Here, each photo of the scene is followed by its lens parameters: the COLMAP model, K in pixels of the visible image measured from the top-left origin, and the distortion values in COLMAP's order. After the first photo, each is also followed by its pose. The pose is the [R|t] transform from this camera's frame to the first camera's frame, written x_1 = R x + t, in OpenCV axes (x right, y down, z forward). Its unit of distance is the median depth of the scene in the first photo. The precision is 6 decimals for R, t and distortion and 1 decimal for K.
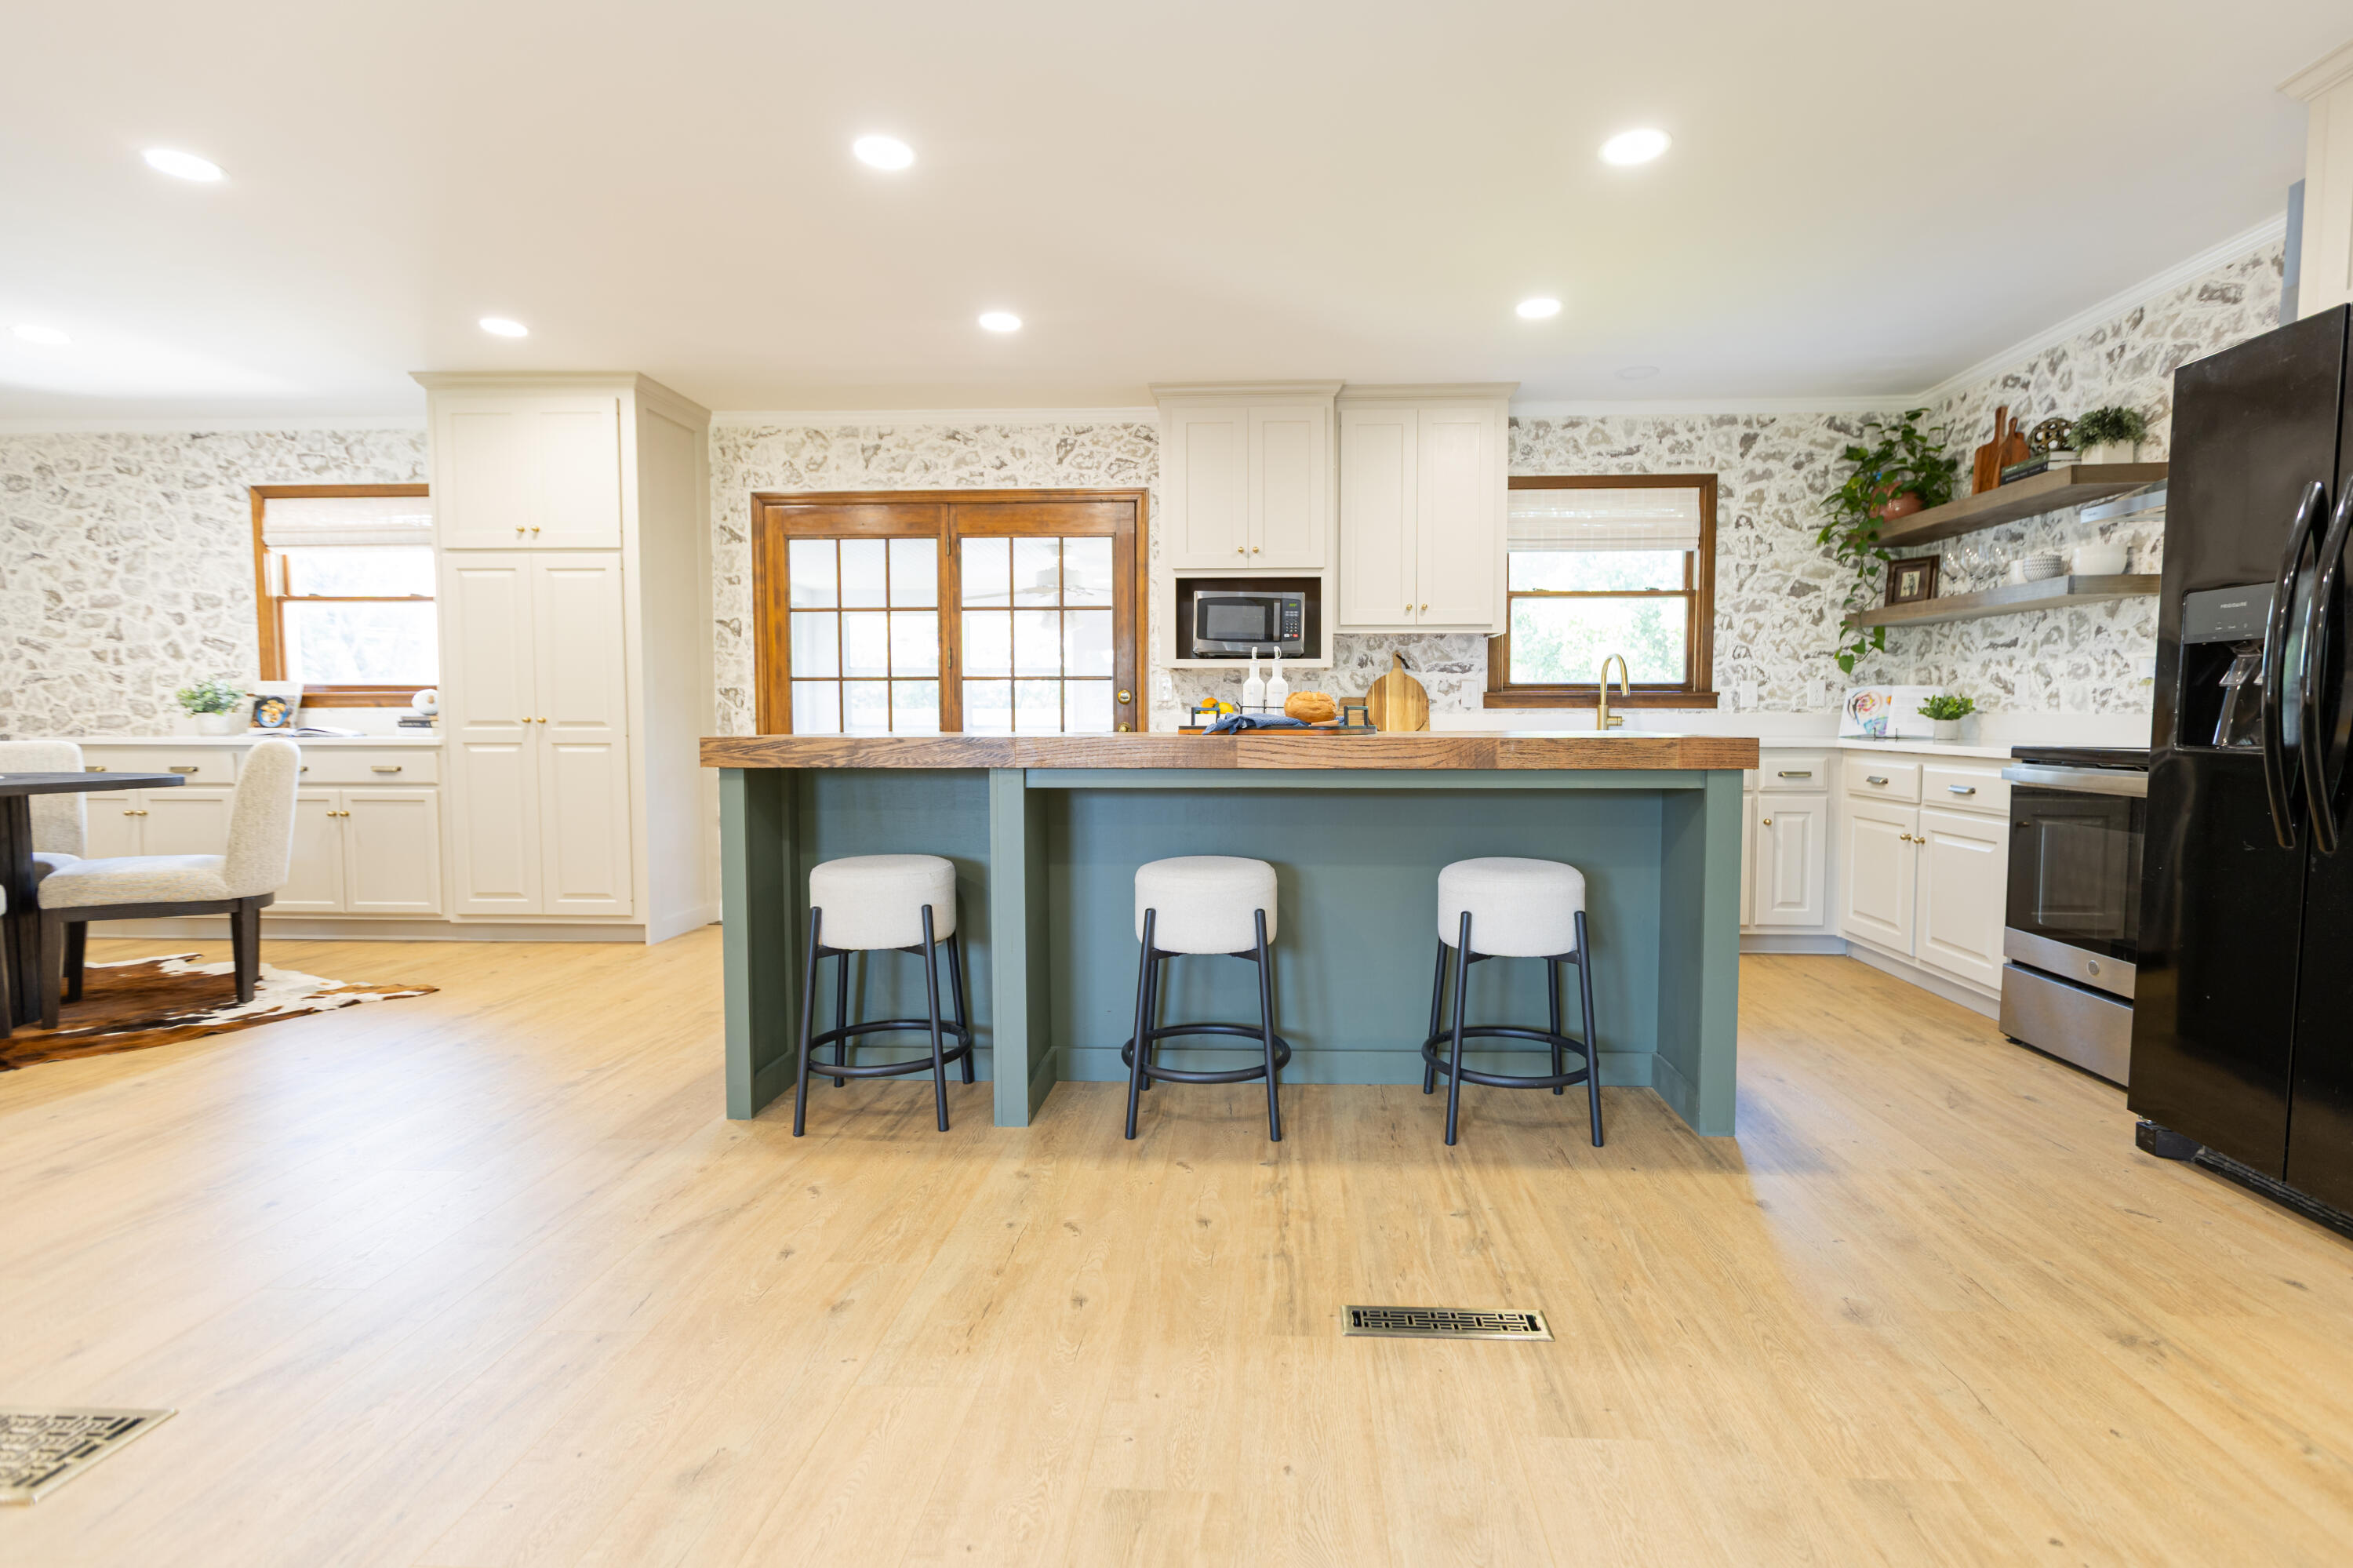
lens RADIAL K [[1078.1, 0, 1182.7], [0, 1078.1, 778.2], [0, 0, 1]] dist [0.000216, 0.000161]
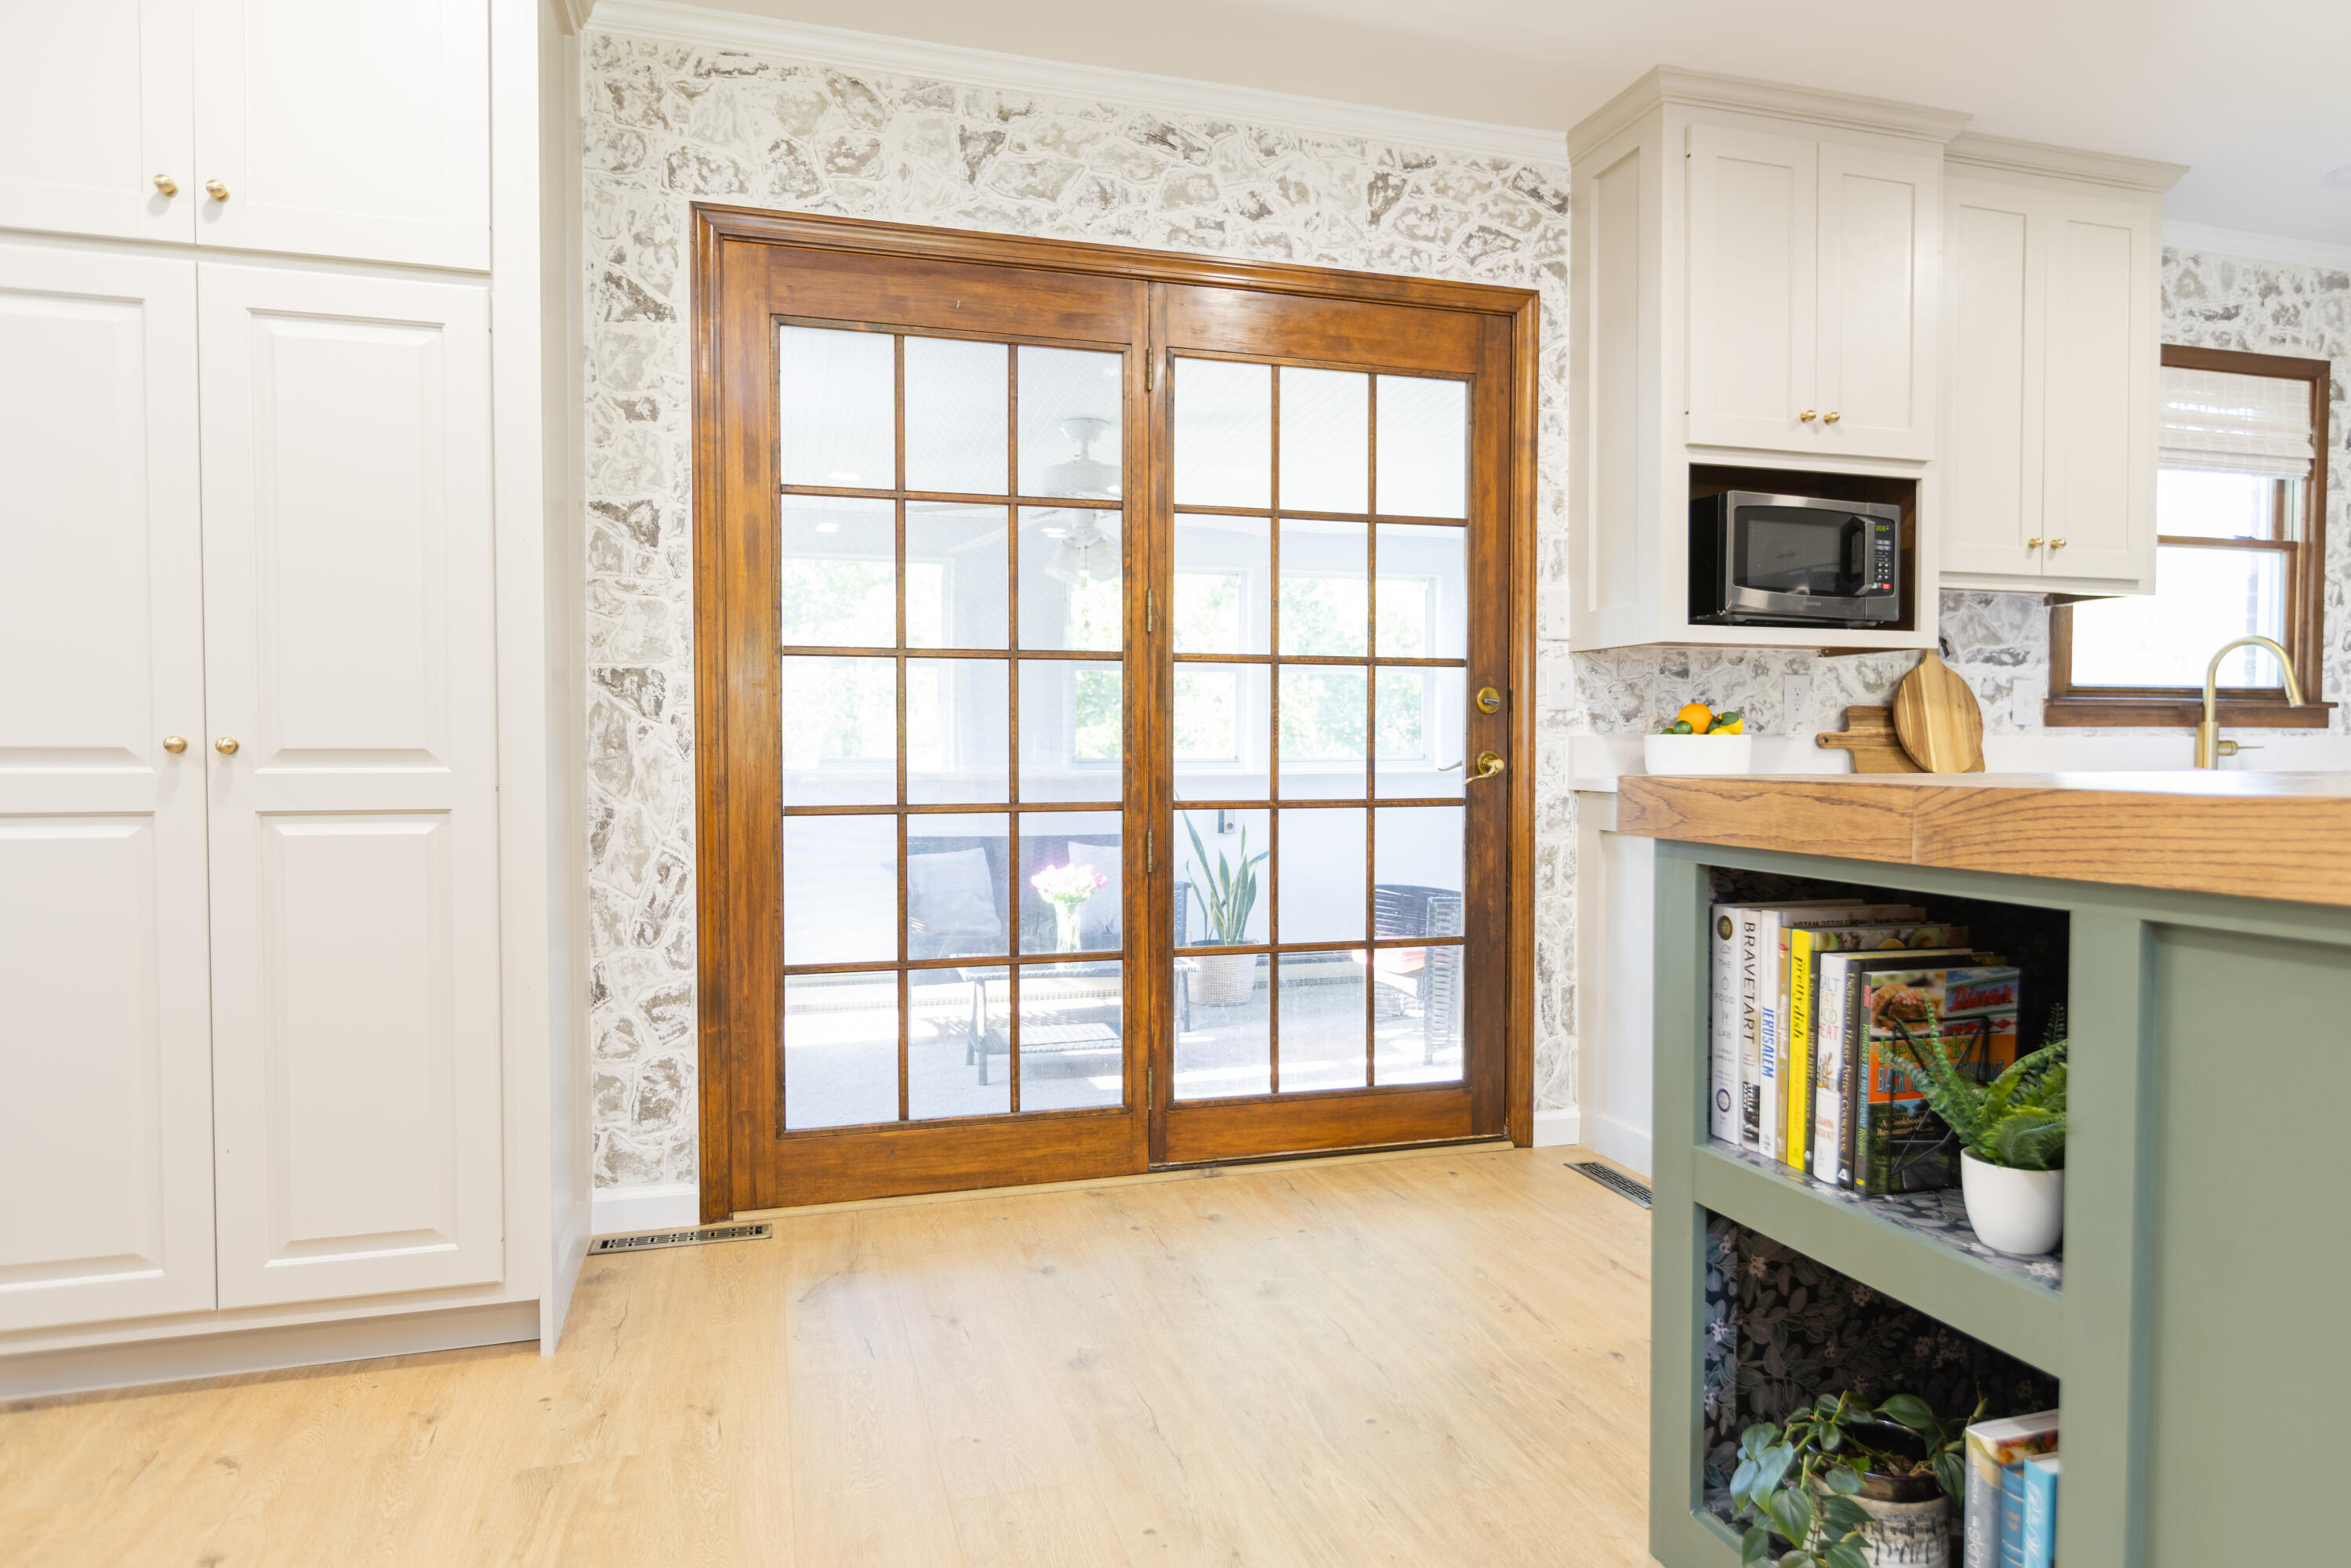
lens RADIAL K [[1445.5, 0, 1175.7], [0, 1445.5, 792.4], [0, 0, 1]] dist [0.002057, -0.001954]
pose [[0.938162, -0.010600, 0.346033, -0.428543], [0.018131, 0.999664, -0.018534, -0.022739], [-0.345720, 0.023662, 0.938039, 0.421370]]
